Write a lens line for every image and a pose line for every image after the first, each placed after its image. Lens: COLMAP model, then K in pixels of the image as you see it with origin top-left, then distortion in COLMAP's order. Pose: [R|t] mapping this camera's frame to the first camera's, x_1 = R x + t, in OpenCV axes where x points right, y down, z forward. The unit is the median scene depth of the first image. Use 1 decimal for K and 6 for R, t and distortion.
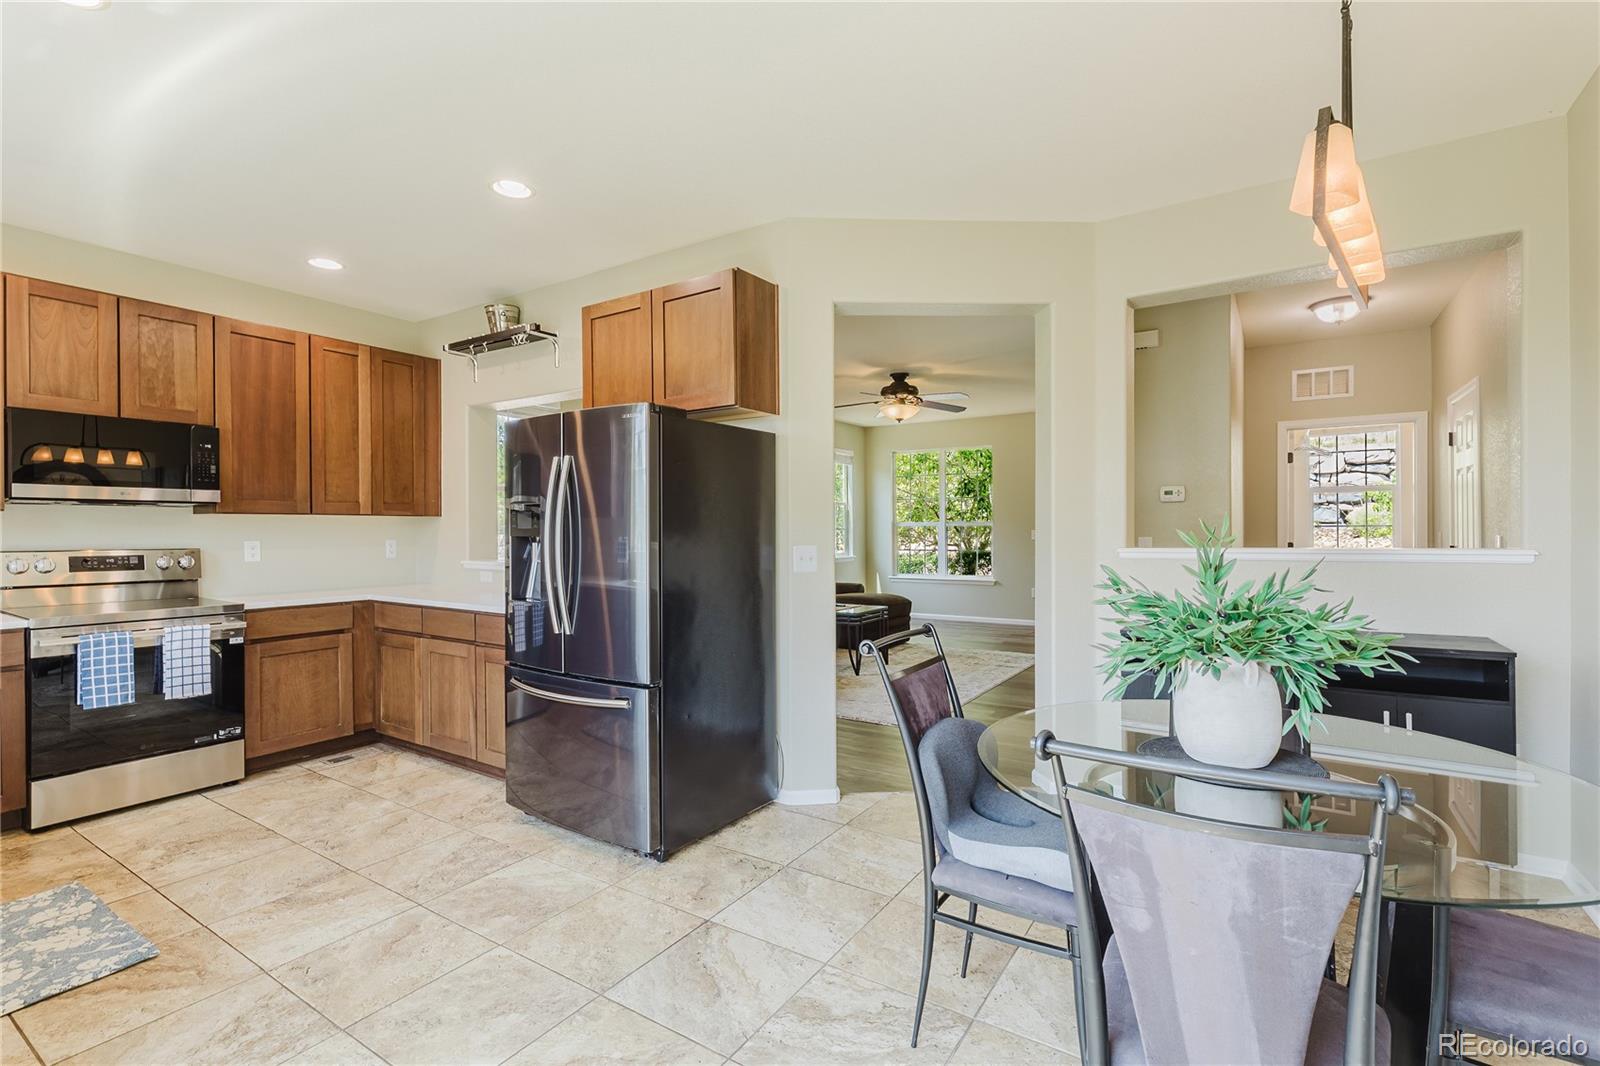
lens RADIAL K [[733.1, 0, 803.2], [0, 733.1, 529.3], [0, 0, 1]] dist [0.002643, 0.000637]
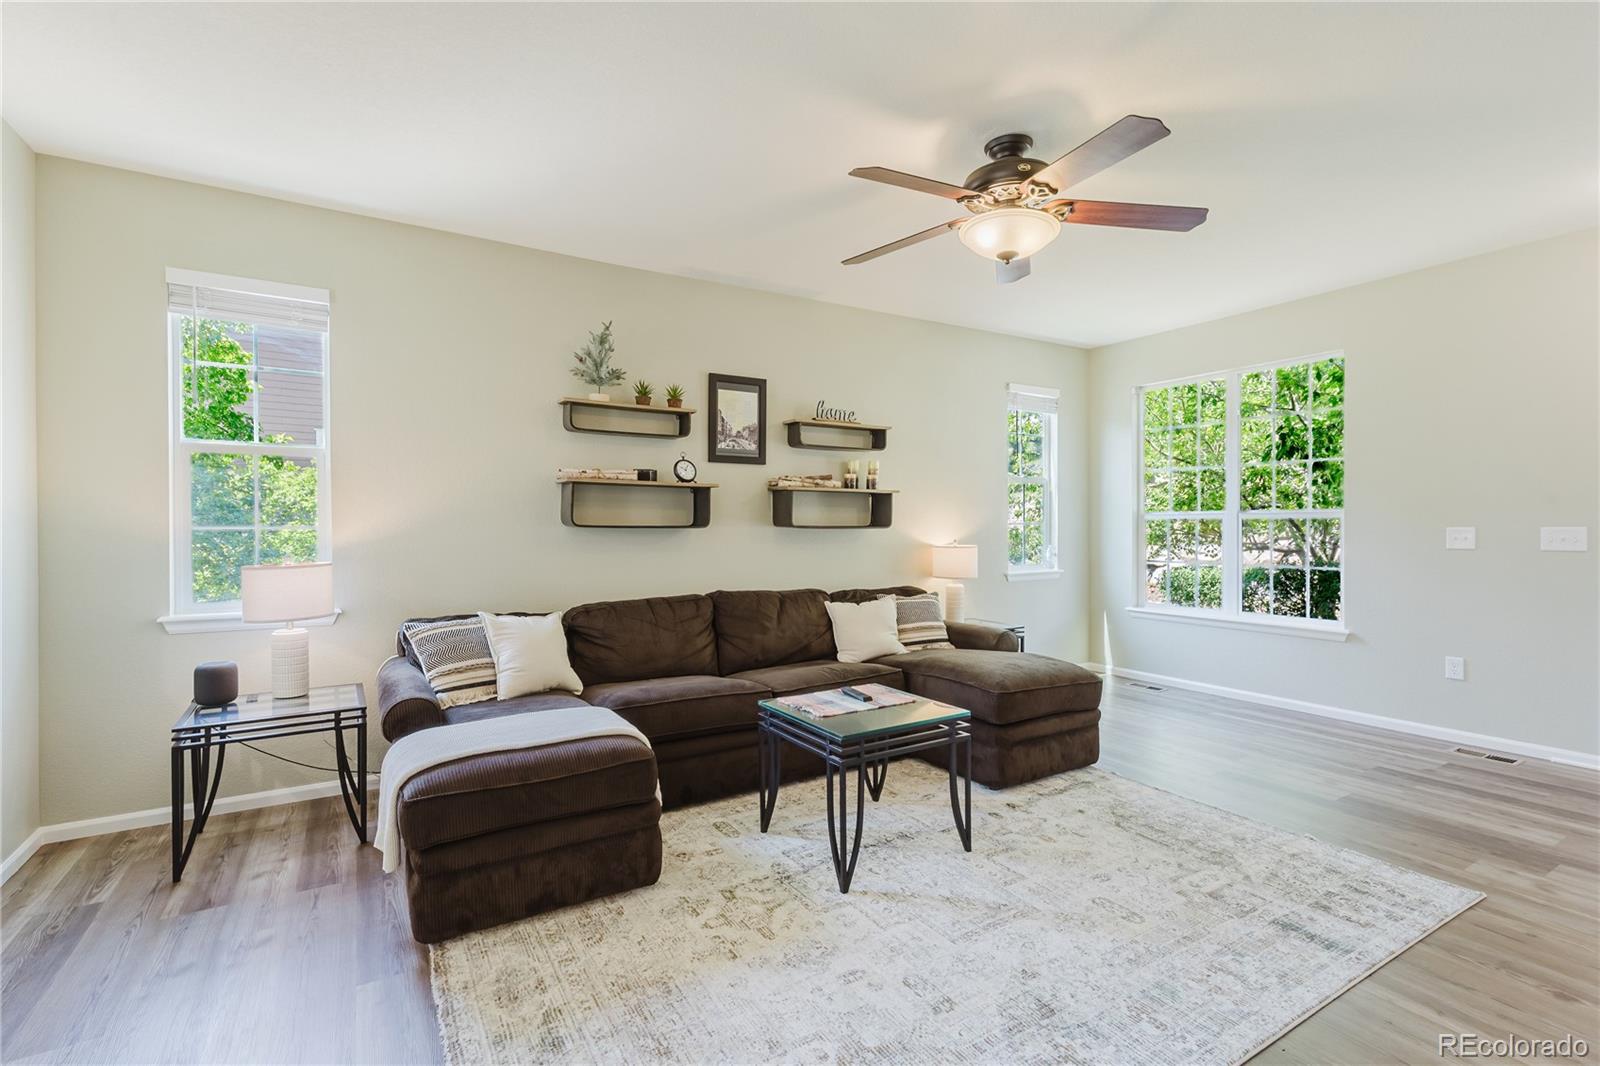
lens RADIAL K [[709.4, 0, 798.4], [0, 709.4, 529.2], [0, 0, 1]] dist [0.002108, 0.000204]
pose [[0.893505, 0.015031, -0.448802, 0.363163], [-0.008775, 0.999833, 0.016015, -0.009058], [0.448968, -0.010371, 0.893488, 1.066295]]
